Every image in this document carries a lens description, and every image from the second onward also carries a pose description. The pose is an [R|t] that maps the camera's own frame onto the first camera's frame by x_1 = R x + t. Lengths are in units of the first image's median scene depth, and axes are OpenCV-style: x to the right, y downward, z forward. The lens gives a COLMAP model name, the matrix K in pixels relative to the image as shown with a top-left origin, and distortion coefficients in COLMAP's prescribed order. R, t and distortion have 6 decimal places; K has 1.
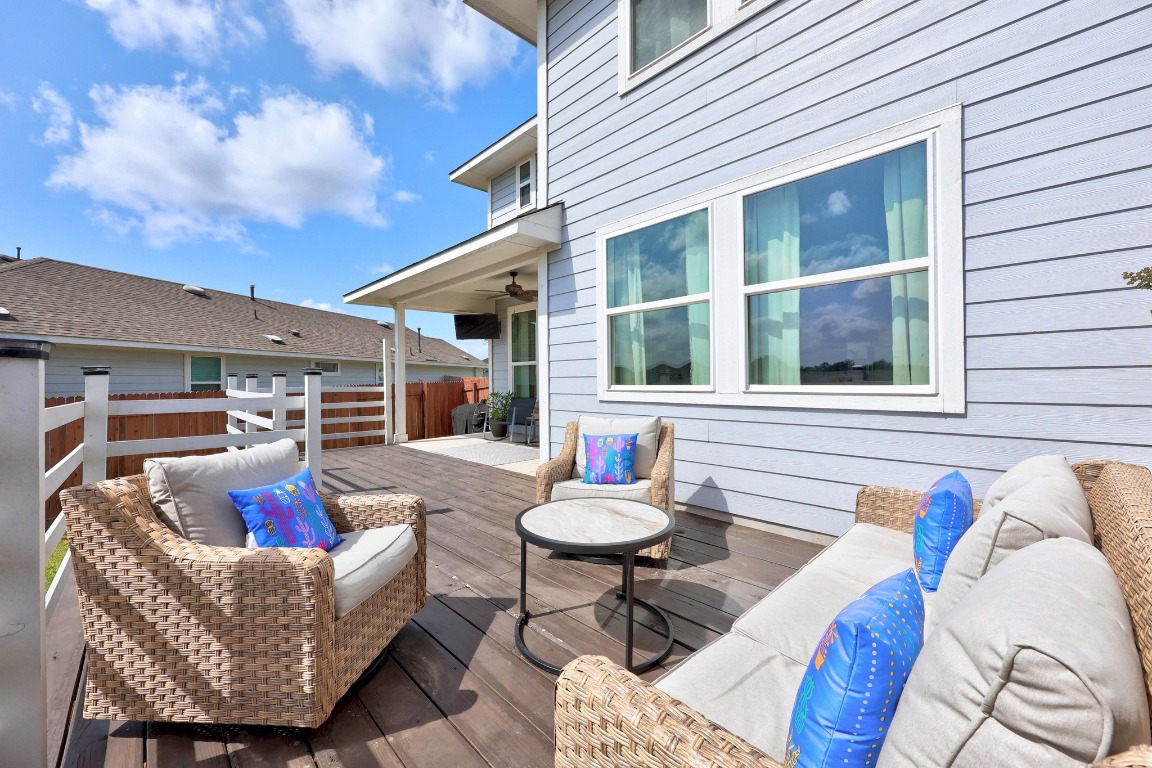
lens RADIAL K [[457.2, 0, 574.1], [0, 457.2, 381.2], [0, 0, 1]] dist [0.003495, 0.000363]
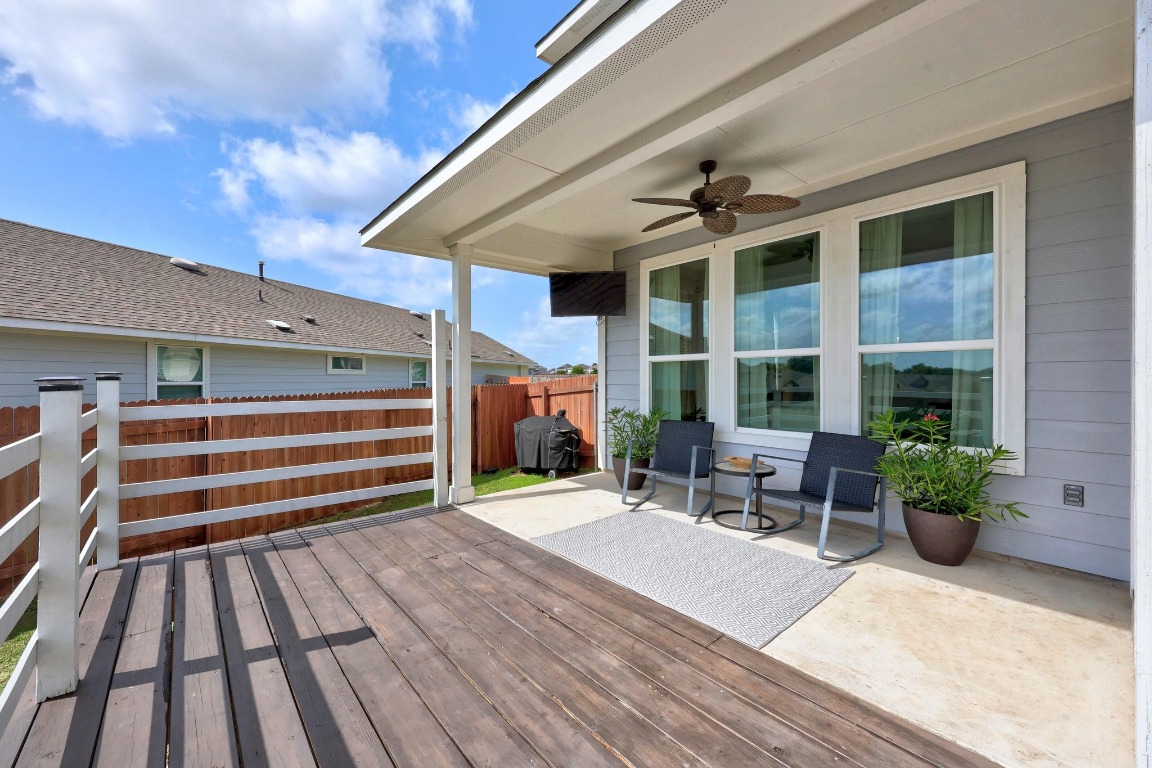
lens RADIAL K [[457.2, 0, 572.2], [0, 457.2, 382.4], [0, 0, 1]] dist [0.003495, 0.000363]
pose [[0.998295, 0.010247, -0.057468, -0.184710], [-0.009942, 0.999935, 0.005588, -0.010186], [0.057522, -0.005007, 0.998332, 0.394487]]
